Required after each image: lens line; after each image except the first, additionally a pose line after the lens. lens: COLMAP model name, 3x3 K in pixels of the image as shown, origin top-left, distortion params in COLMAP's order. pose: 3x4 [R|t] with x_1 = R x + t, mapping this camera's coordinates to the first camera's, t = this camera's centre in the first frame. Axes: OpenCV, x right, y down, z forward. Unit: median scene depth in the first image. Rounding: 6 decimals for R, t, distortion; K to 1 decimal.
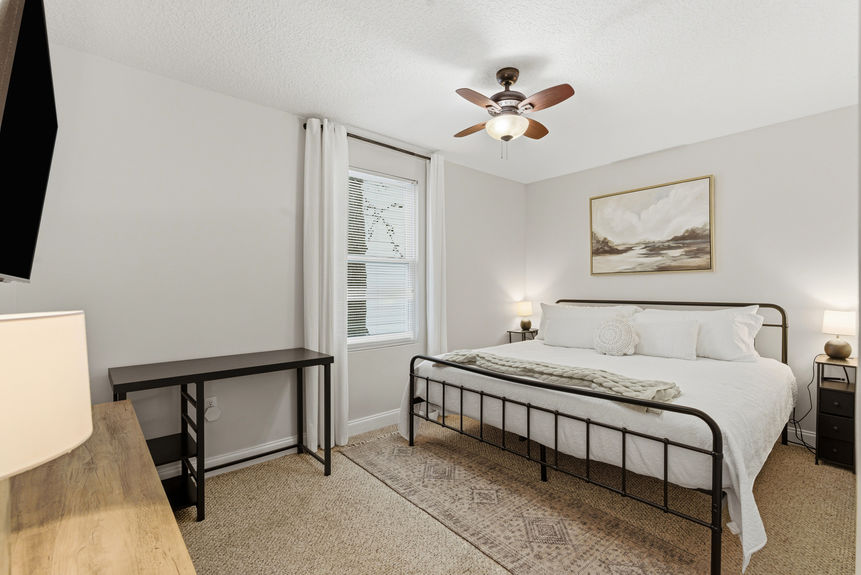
lens RADIAL K [[386.3, 0, 429.4], [0, 386.3, 292.3], [0, 0, 1]] dist [-0.000300, 0.000256]
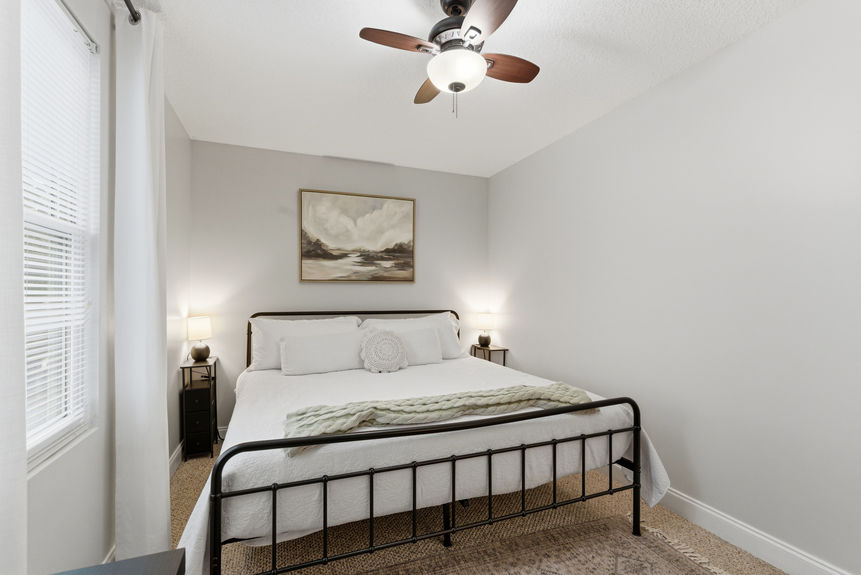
lens RADIAL K [[393.9, 0, 429.8], [0, 393.9, 295.5], [0, 0, 1]] dist [0.000421, -0.000125]
pose [[0.349393, 0.004935, 0.936963, -0.340411], [0.006408, 0.999950, -0.007656, -0.008256], [-0.936954, 0.008679, 0.349344, 0.549230]]
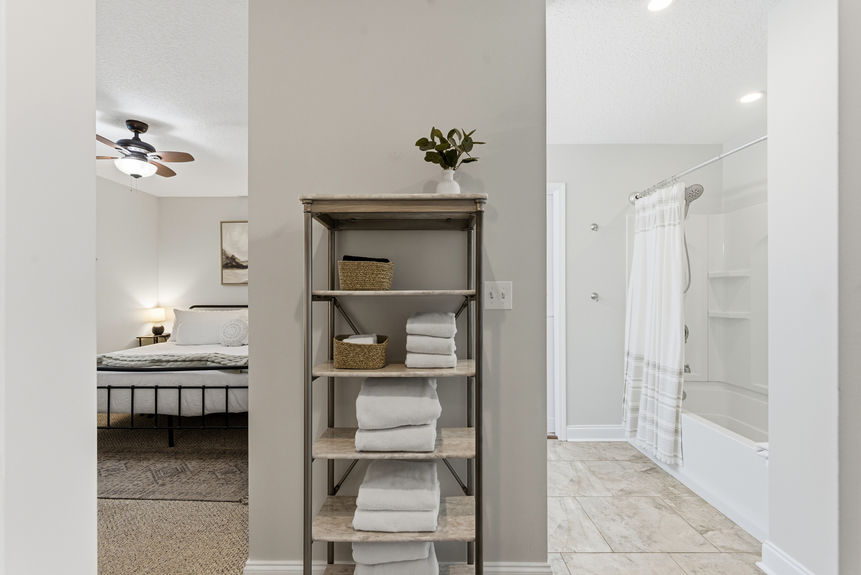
lens RADIAL K [[386.3, 0, 429.4], [0, 386.3, 292.3], [0, 0, 1]] dist [-0.000300, 0.000256]
pose [[0.662884, 0.003924, 0.748712, -0.071327], [0.005590, 0.999932, -0.010190, -0.005556], [-0.748701, 0.010941, 0.662817, -0.364458]]
